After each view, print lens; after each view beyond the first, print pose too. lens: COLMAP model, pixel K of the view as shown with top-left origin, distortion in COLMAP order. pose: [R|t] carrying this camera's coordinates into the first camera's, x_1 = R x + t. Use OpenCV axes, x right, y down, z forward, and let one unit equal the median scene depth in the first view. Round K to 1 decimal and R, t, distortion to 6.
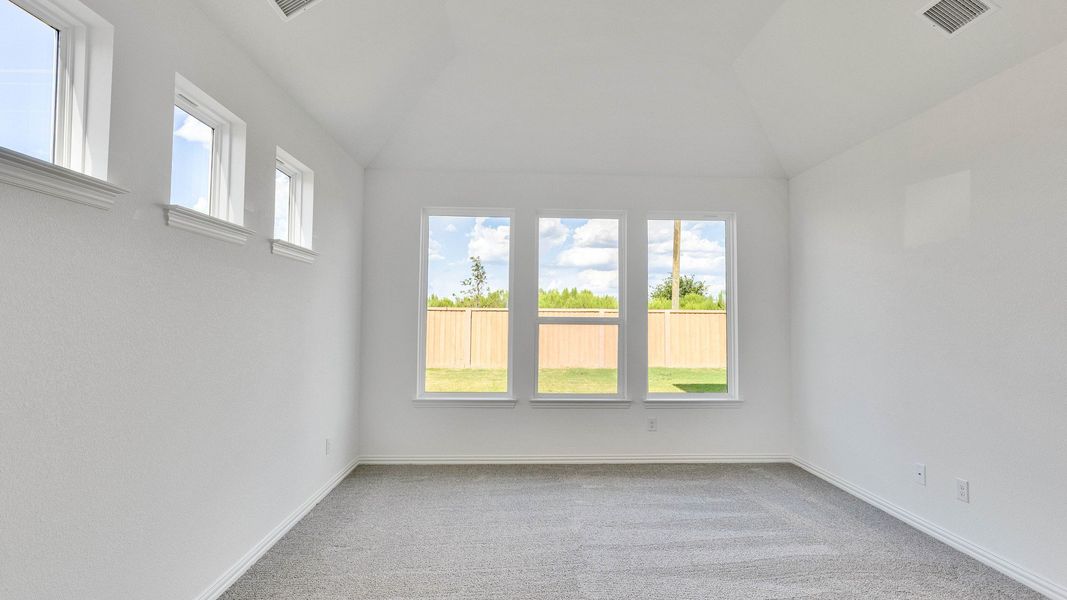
lens RADIAL K [[517.0, 0, 535.7], [0, 517.0, 296.5], [0, 0, 1]] dist [0.001590, -0.001393]
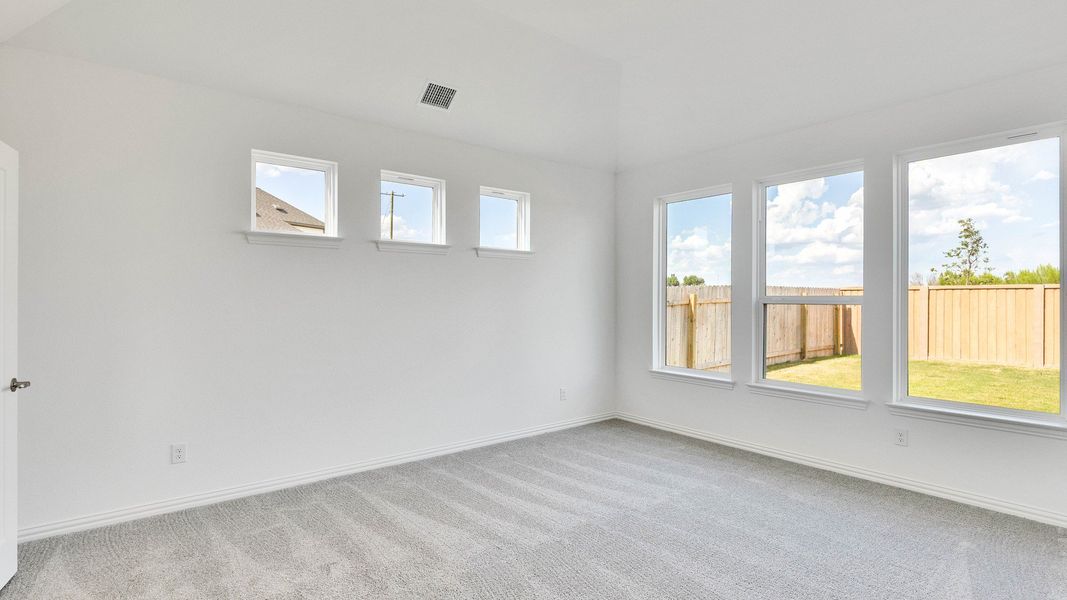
lens RADIAL K [[517.0, 0, 549.0], [0, 517.0, 300.2], [0, 0, 1]] dist [0.001590, -0.001393]
pose [[0.598871, -0.004144, -0.800835, 0.518156], [0.037651, 0.999027, 0.022986, 0.011161], [0.799960, -0.043918, 0.598444, 0.145165]]
